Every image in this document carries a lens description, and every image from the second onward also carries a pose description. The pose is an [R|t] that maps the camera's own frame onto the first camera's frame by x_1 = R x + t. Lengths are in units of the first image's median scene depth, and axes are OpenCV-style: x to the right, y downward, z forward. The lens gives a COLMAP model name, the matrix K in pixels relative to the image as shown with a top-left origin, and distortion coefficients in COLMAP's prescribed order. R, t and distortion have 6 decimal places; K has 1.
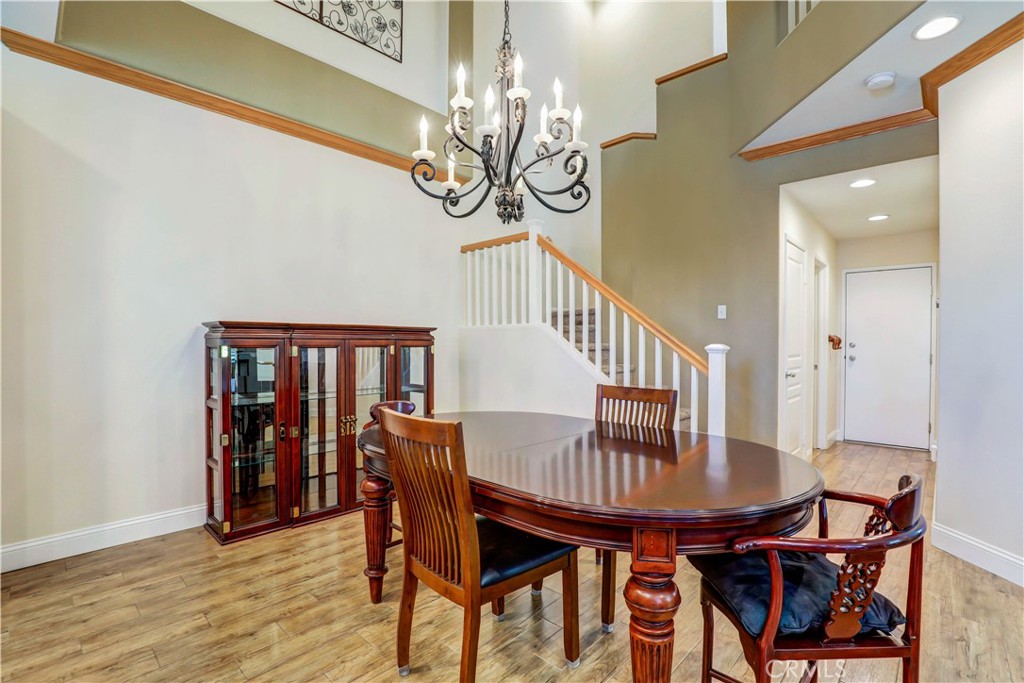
lens RADIAL K [[478.8, 0, 528.9], [0, 478.8, 337.0], [0, 0, 1]] dist [-0.029119, 0.003390]
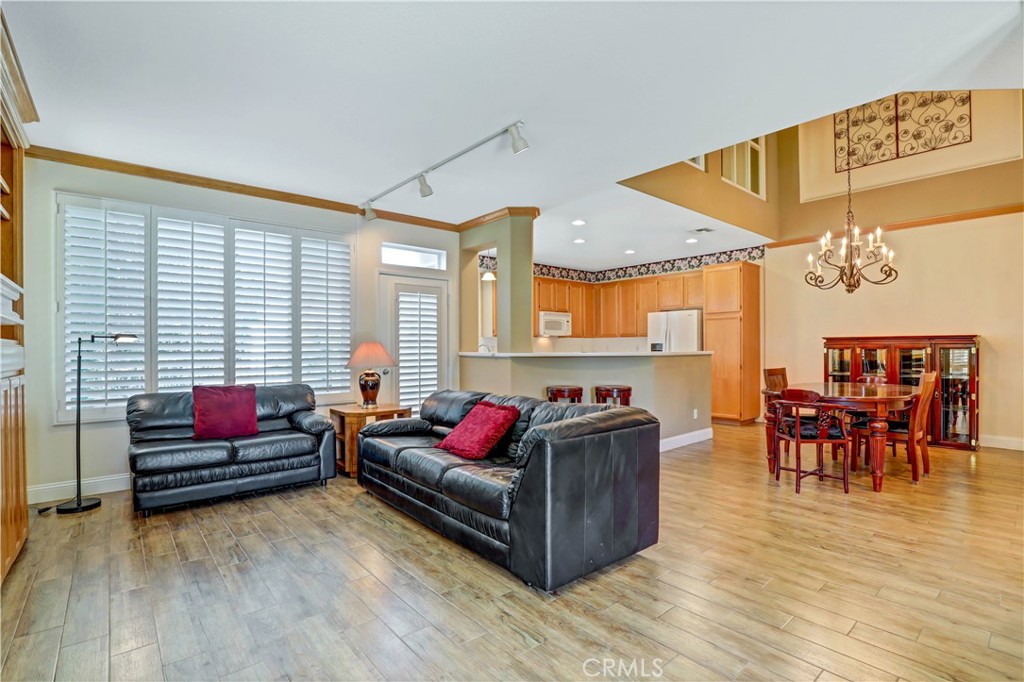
lens RADIAL K [[478.8, 0, 512.8], [0, 478.8, 348.8], [0, 0, 1]] dist [-0.029119, 0.003390]
pose [[-0.132867, 0.000818, -0.991134, 1.441170], [0.011655, 0.999932, -0.000737, 0.006164], [0.991065, -0.011649, -0.132867, -0.163284]]
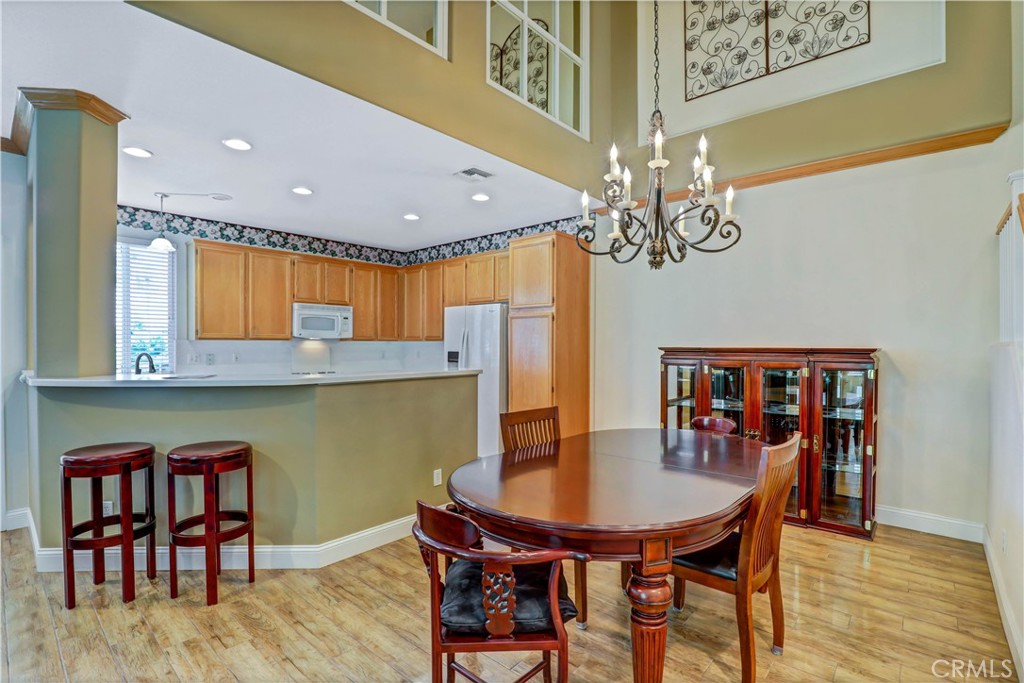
lens RADIAL K [[478.8, 0, 513.3], [0, 478.8, 349.5], [0, 0, 1]] dist [-0.029119, 0.003390]
pose [[0.003208, 0.006444, -0.999974, 0.681697], [0.004789, 0.999968, 0.006460, -0.029197], [0.999983, -0.004810, 0.003177, 0.399728]]
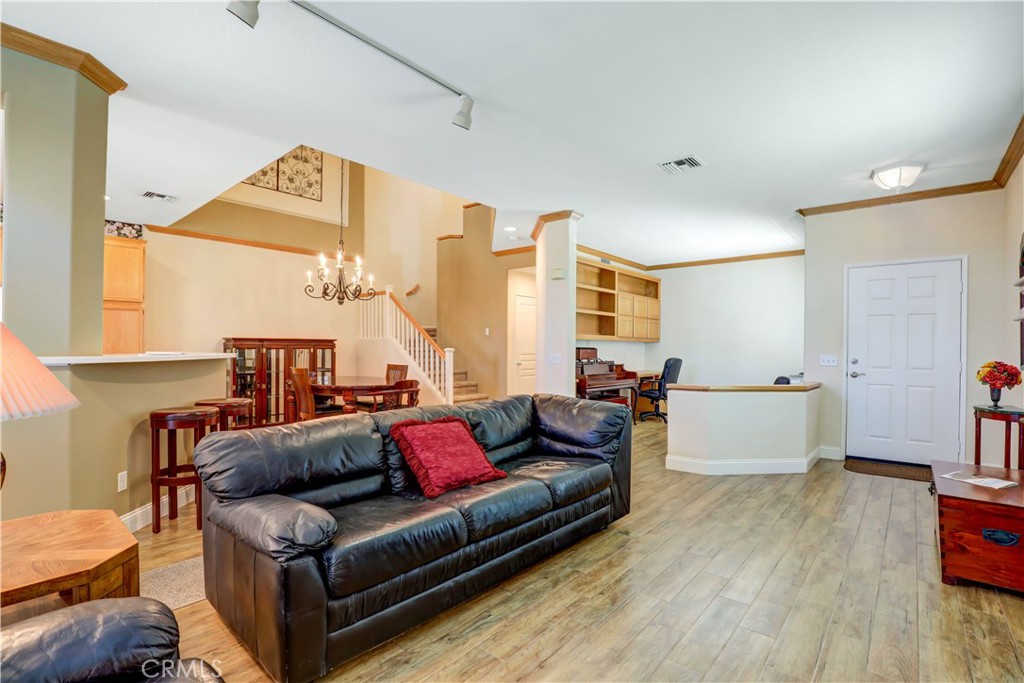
lens RADIAL K [[478.8, 0, 530.8], [0, 478.8, 344.4], [0, 0, 1]] dist [-0.029119, 0.003390]
pose [[0.999239, 0.001835, 0.038971, 0.589309], [-0.001867, 0.999998, 0.000785, -0.002487], [-0.038970, -0.000857, 0.999240, -1.120128]]
